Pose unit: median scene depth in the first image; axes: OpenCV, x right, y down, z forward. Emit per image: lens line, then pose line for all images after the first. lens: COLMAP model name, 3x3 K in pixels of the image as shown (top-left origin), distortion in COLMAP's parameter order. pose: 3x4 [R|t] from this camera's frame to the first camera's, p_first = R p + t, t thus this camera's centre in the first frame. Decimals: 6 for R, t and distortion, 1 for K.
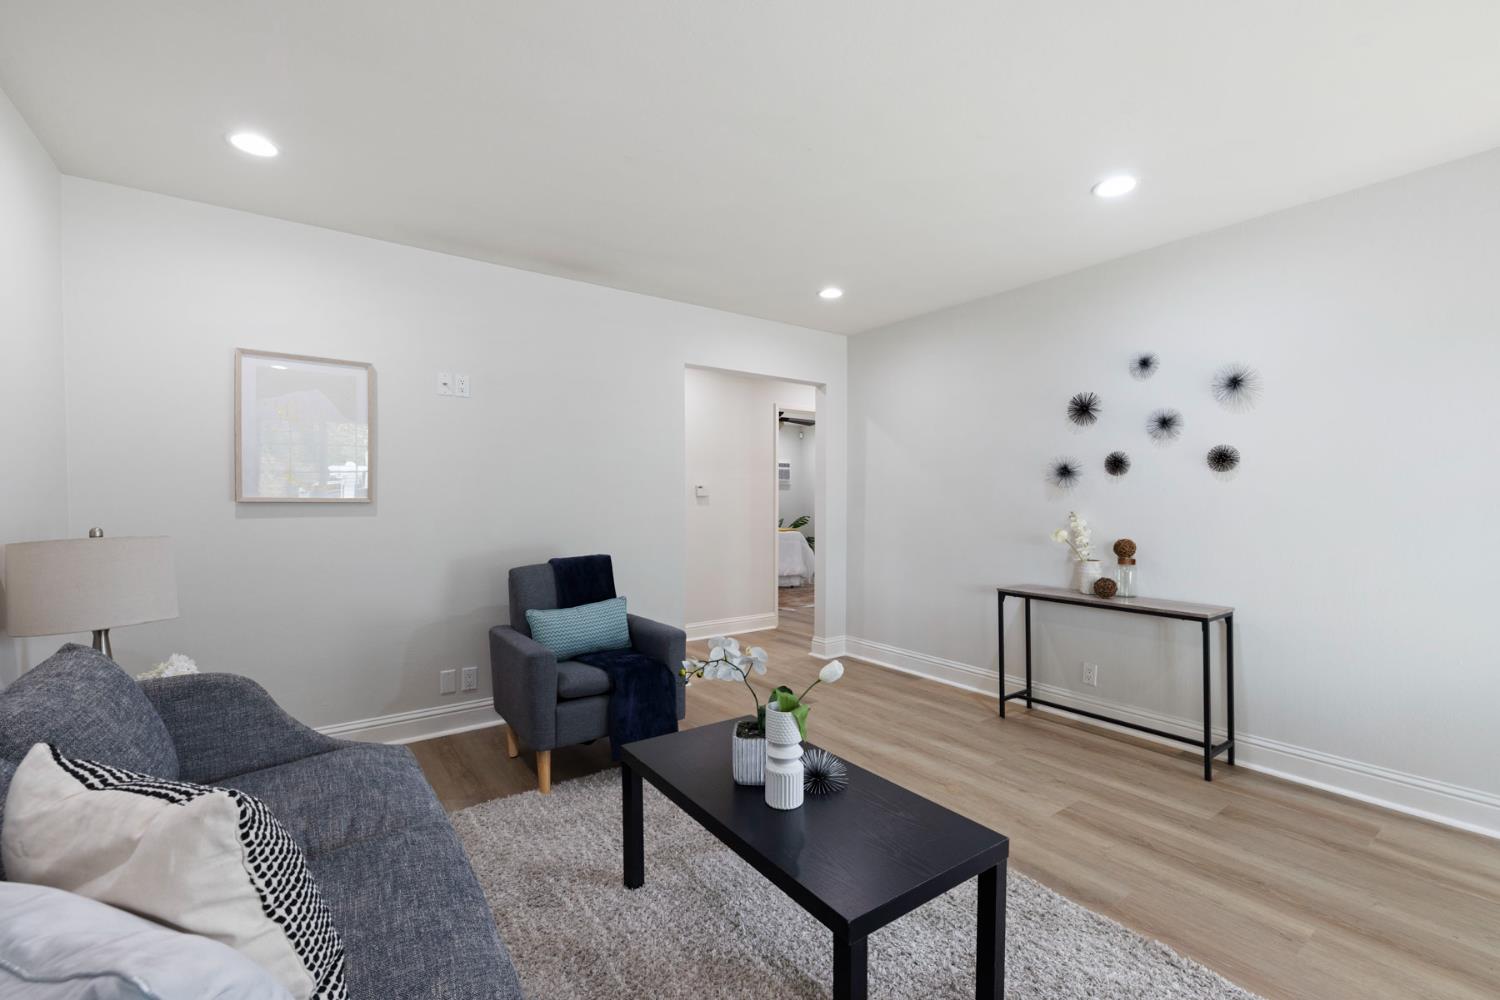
lens RADIAL K [[637.4, 0, 753.5], [0, 637.4, 507.2], [0, 0, 1]] dist [0.000761, -0.000208]
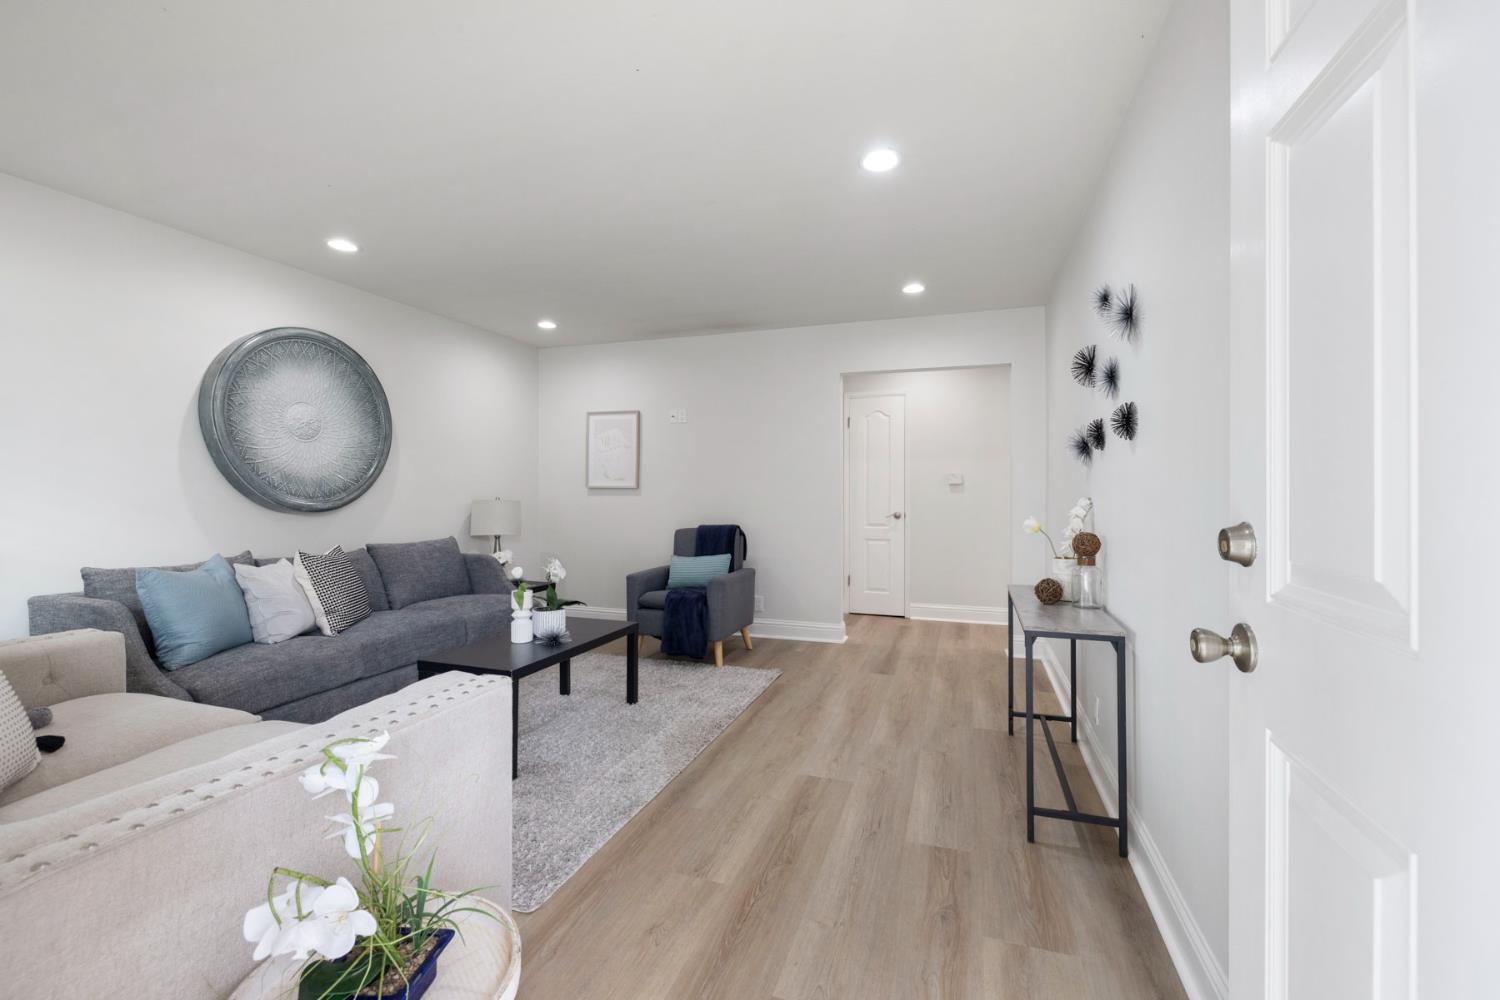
lens RADIAL K [[633.2, 0, 754.5], [0, 633.2, 483.2], [0, 0, 1]] dist [0.000626, -0.000019]
pose [[0.574448, -0.010701, -0.818471, 1.137821], [-0.011523, 0.999710, -0.021159, 0.014021], [0.818460, 0.021586, 0.574158, 0.271507]]
